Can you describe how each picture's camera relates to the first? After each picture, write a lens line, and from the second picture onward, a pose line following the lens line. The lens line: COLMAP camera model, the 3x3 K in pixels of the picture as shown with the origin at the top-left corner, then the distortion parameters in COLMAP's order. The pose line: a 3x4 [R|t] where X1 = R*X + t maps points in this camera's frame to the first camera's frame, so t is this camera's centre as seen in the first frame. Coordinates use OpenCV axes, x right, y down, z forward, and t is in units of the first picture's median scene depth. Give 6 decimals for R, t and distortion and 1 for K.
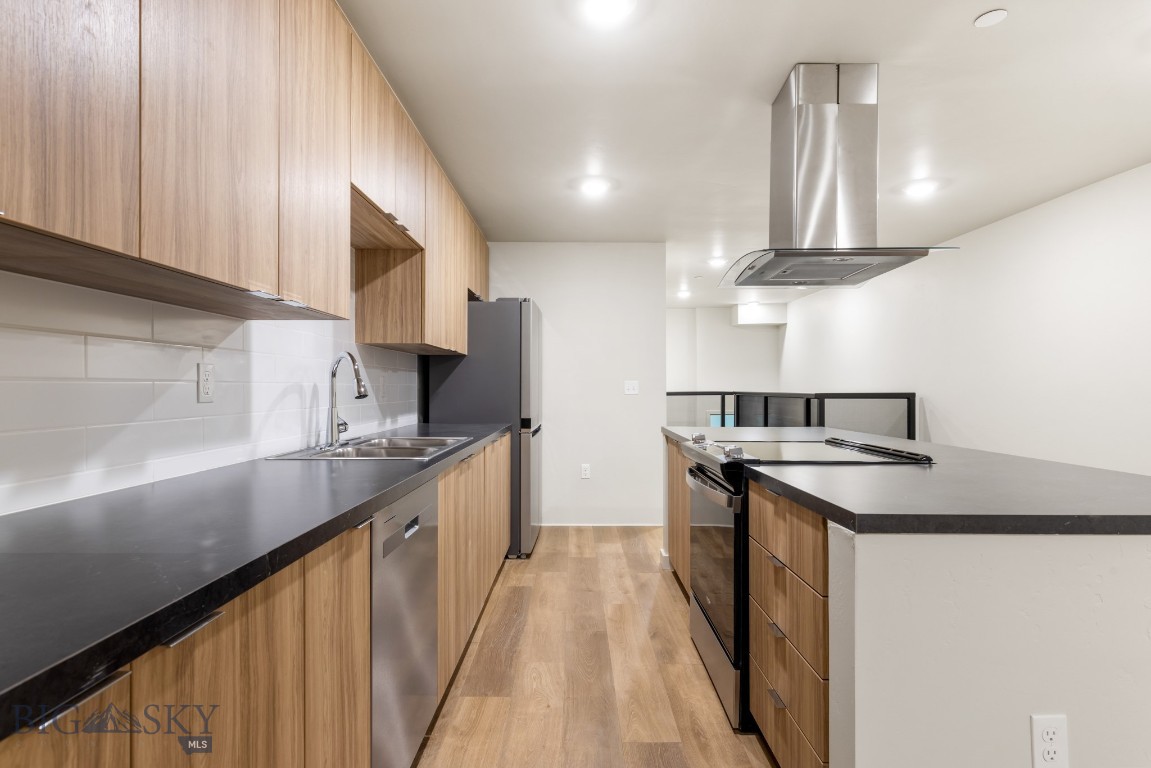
lens RADIAL K [[579.3, 0, 577.4], [0, 579.3, 387.9], [0, 0, 1]] dist [0.004951, 0.000607]
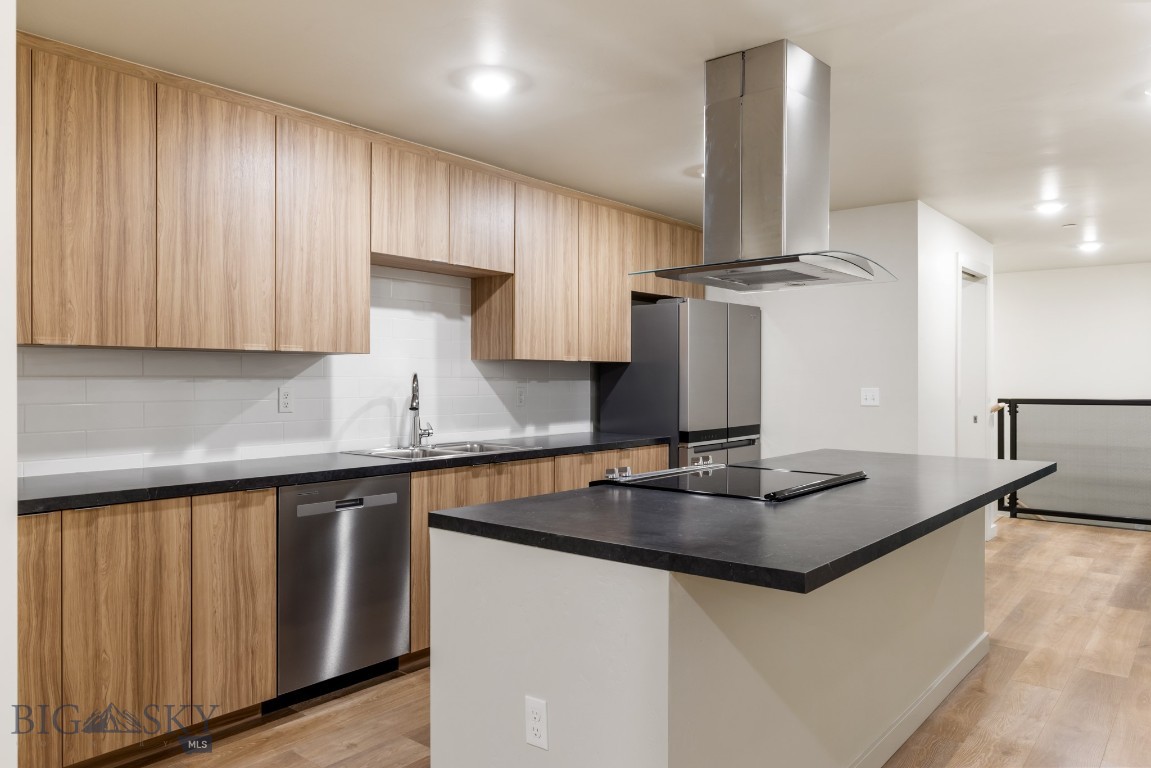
lens RADIAL K [[792.0, 0, 574.8], [0, 792.0, 382.4], [0, 0, 1]] dist [-0.002762, -0.001095]
pose [[0.769974, 0.002517, -0.638071, 0.858134], [-0.001034, 0.999996, 0.002697, -0.040900], [0.638075, -0.001417, 0.769973, -0.088943]]
